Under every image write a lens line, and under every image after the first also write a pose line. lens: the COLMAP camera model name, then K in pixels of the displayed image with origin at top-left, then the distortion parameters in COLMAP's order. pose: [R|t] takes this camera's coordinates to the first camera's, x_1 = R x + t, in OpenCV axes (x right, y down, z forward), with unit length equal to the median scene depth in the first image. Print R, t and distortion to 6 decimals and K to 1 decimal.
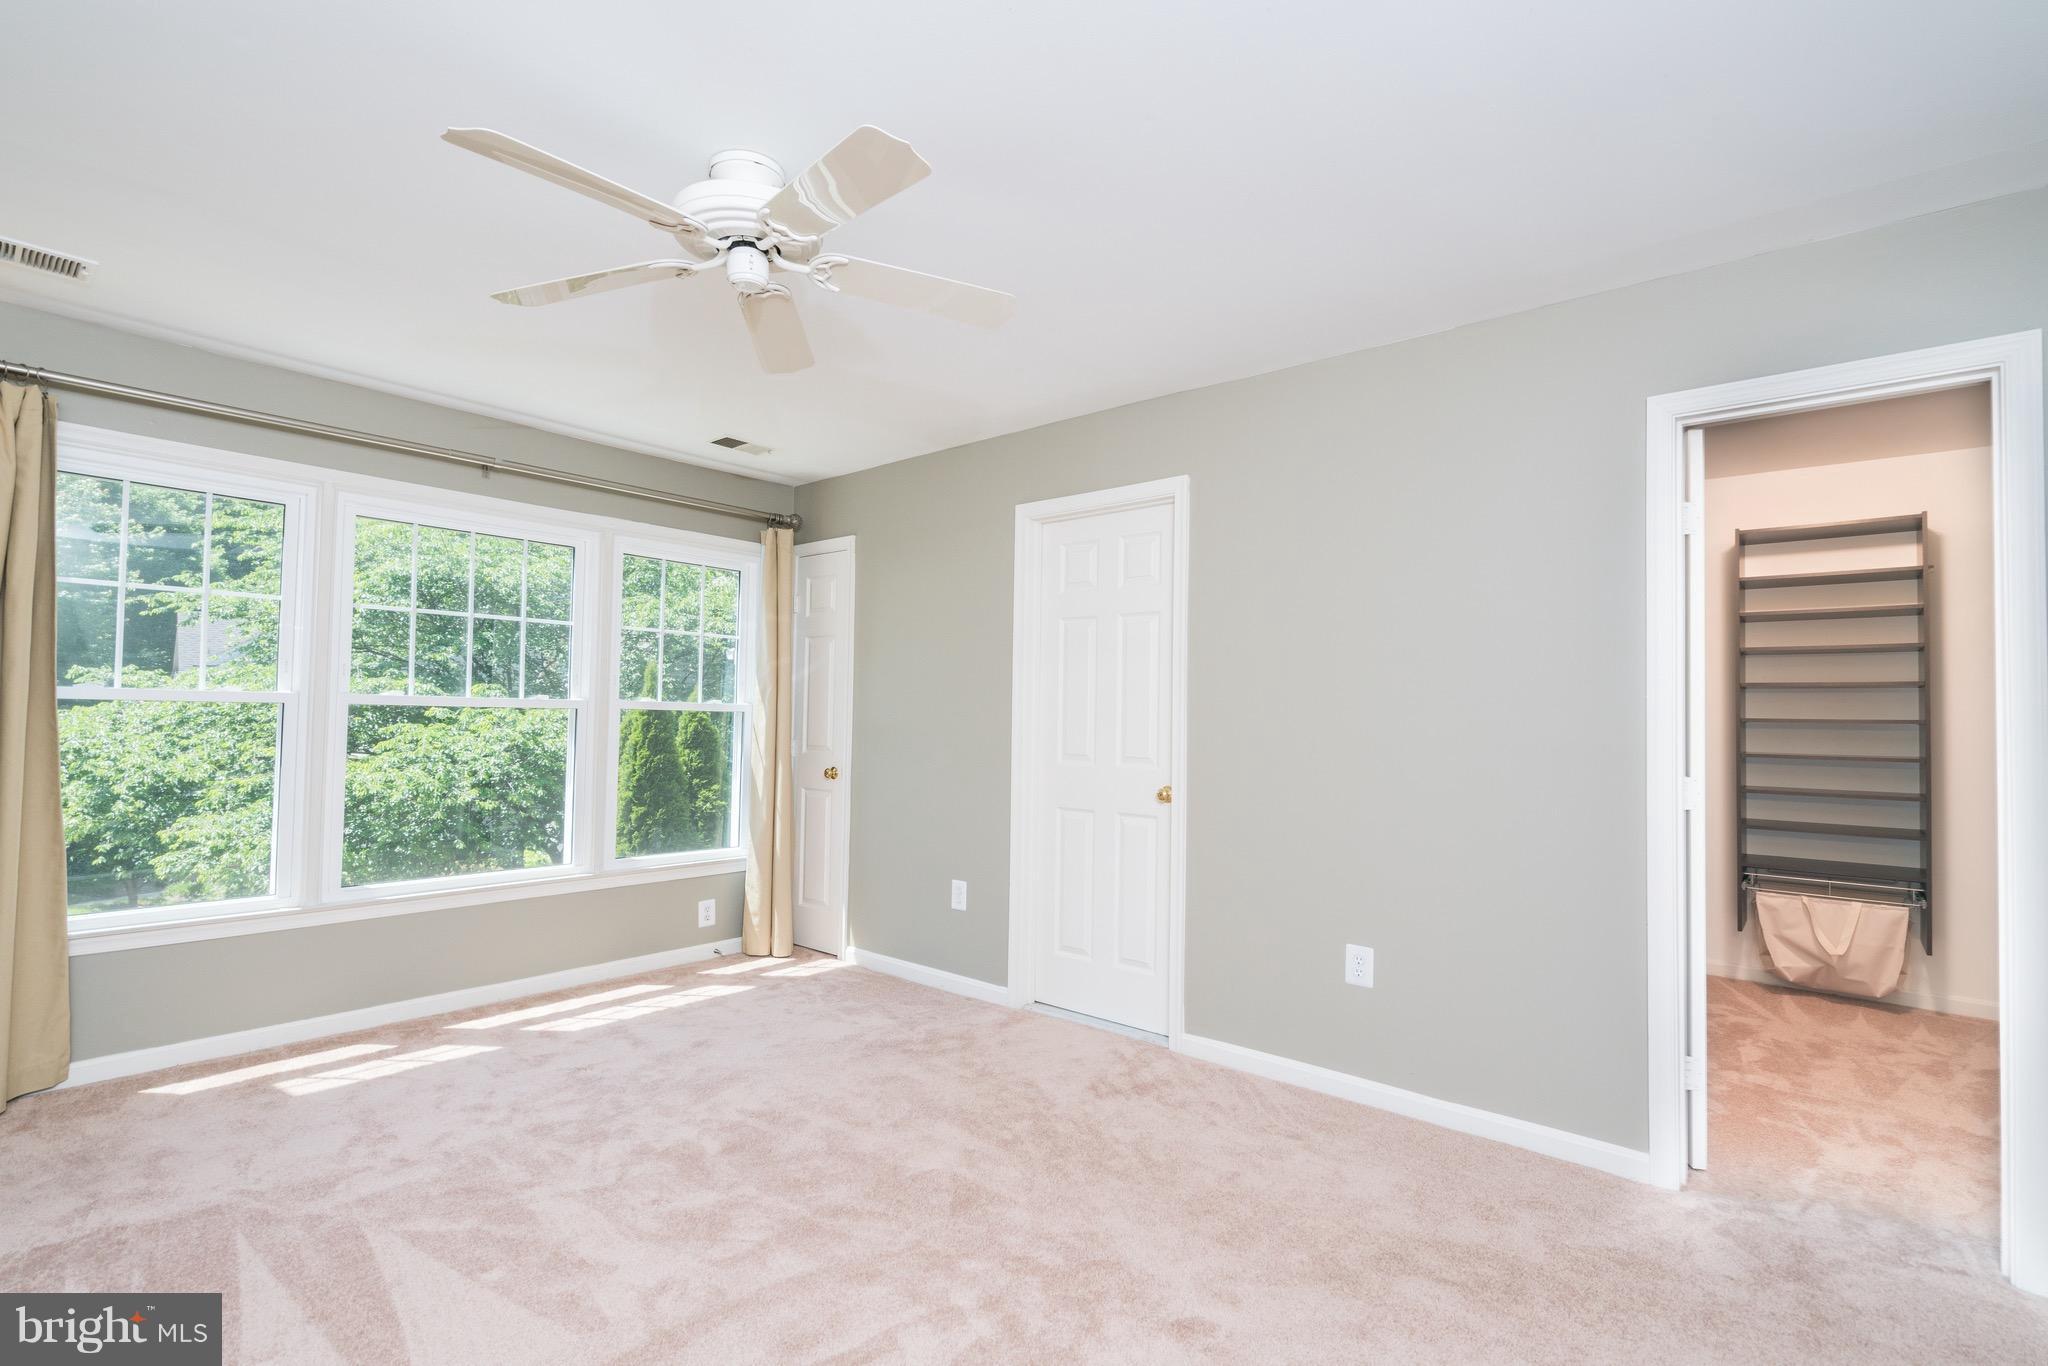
lens RADIAL K [[949.2, 0, 1030.2], [0, 949.2, 690.2], [0, 0, 1]] dist [-0.005247, 0.003779]
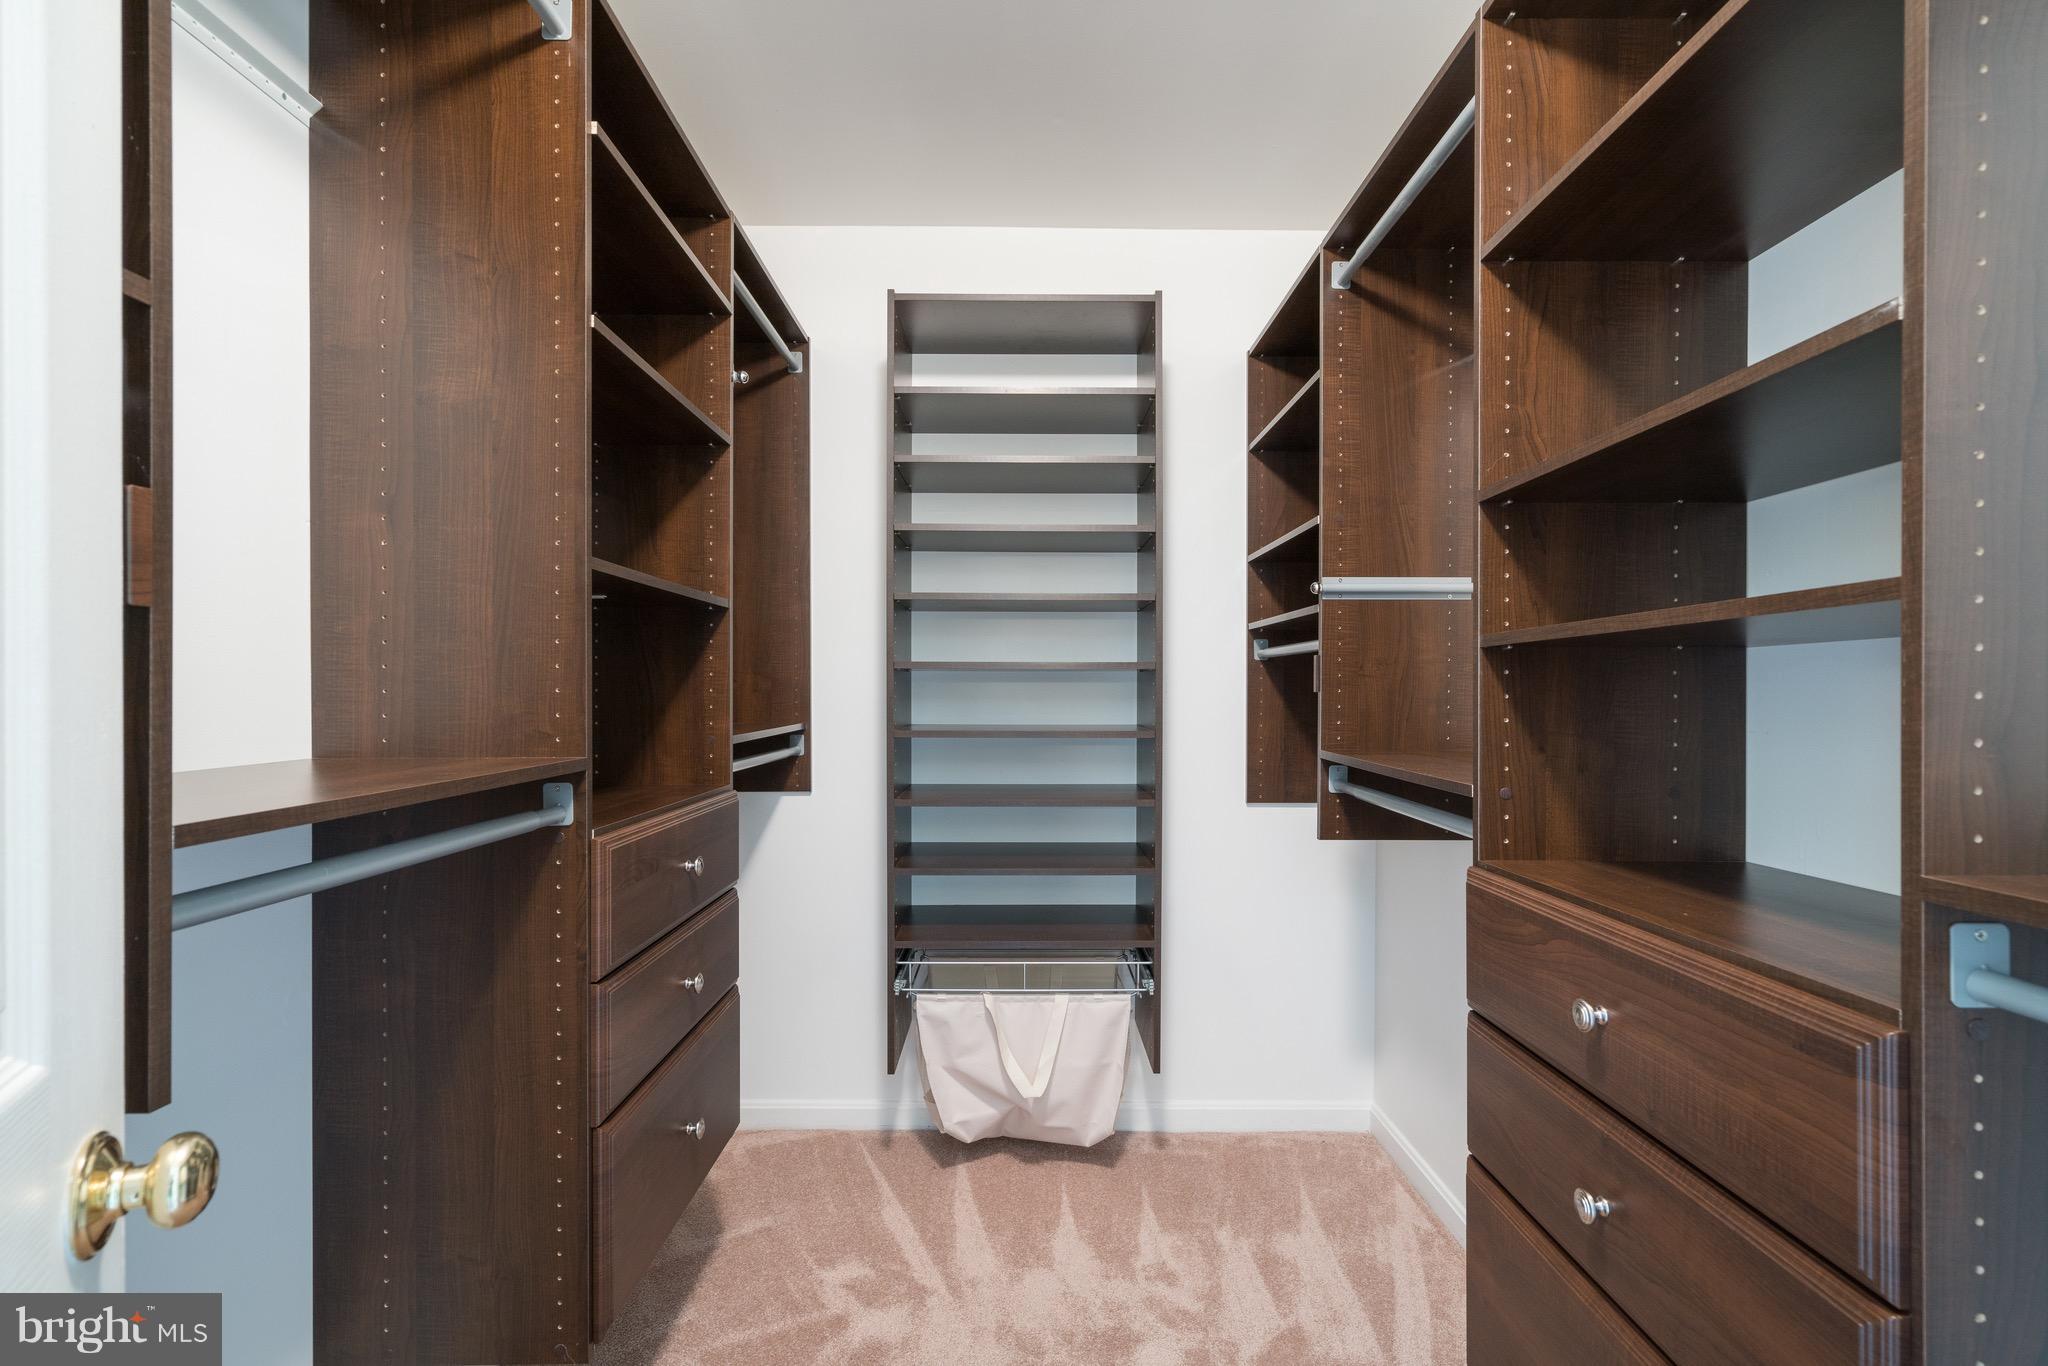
lens RADIAL K [[949.2, 0, 1030.2], [0, 949.2, 690.2], [0, 0, 1]] dist [-0.005247, 0.003779]
pose [[0.748945, -0.017247, 0.662408, 0.472029], [-0.007722, 0.999366, 0.034750, 0.026271], [-0.662587, -0.031141, 0.748337, 0.575362]]
